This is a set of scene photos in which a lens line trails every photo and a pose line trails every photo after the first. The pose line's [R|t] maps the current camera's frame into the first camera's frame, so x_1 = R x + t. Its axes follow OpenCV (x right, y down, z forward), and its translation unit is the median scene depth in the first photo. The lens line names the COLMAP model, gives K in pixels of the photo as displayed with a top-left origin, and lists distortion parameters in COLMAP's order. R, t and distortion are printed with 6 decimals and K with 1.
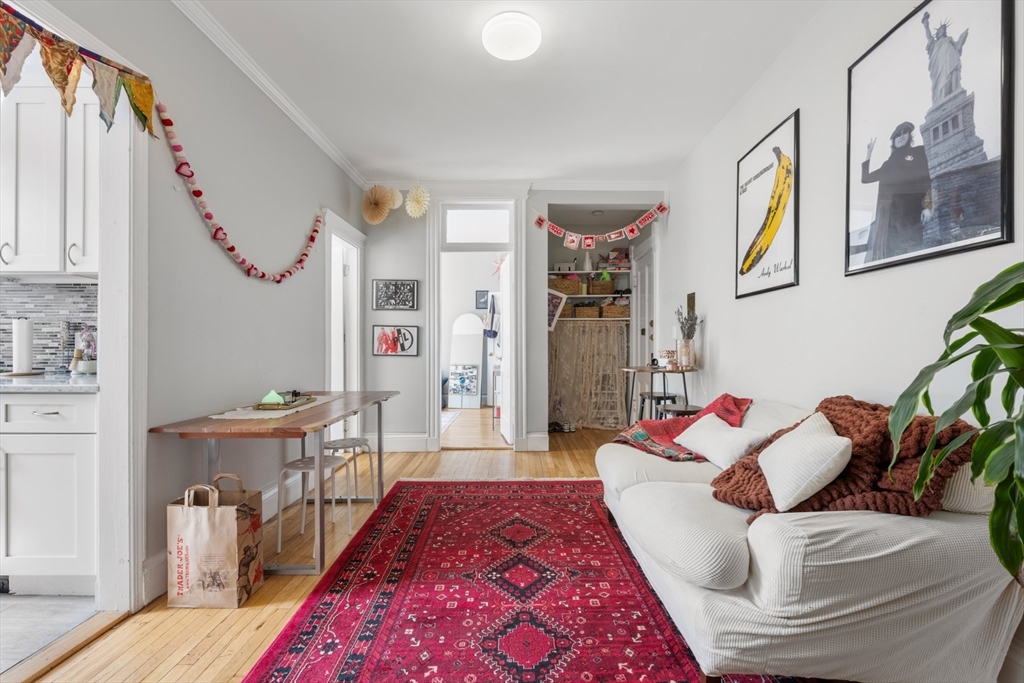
lens RADIAL K [[425.4, 0, 512.9], [0, 425.4, 347.0], [0, 0, 1]] dist [-0.000478, -0.000108]
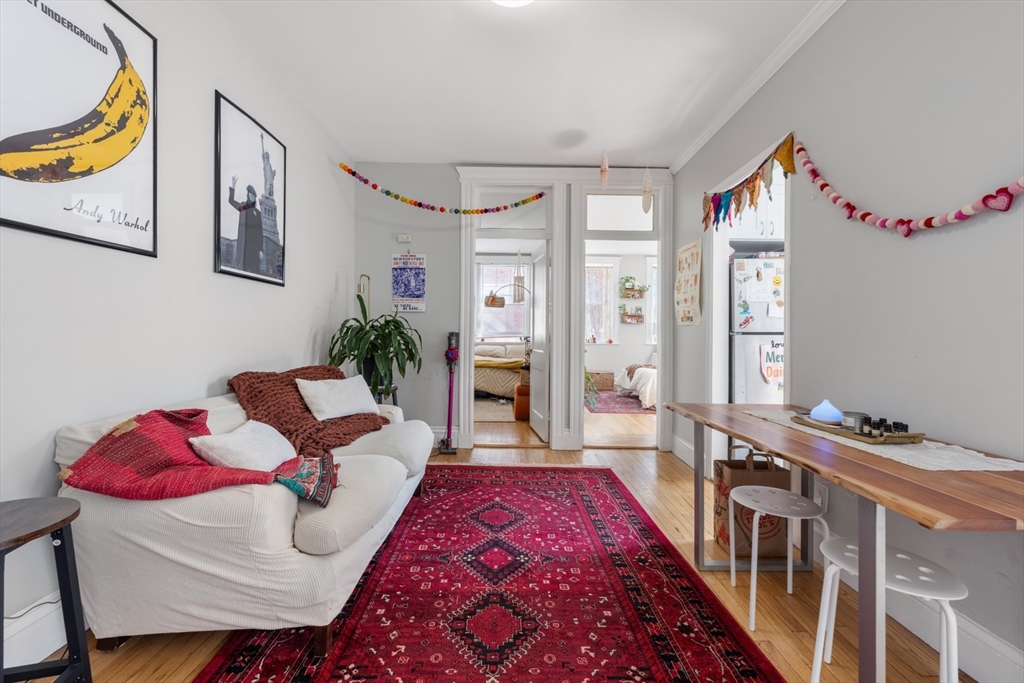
lens RADIAL K [[406.2, 0, 512.9], [0, 406.2, 331.8], [0, 0, 1]] dist [-0.000824, -0.000442]
pose [[-0.999890, -0.011782, -0.009050, -0.006032], [-0.011747, 0.999923, -0.003891, -0.009894], [0.009095, -0.003784, -0.999951, 1.987924]]
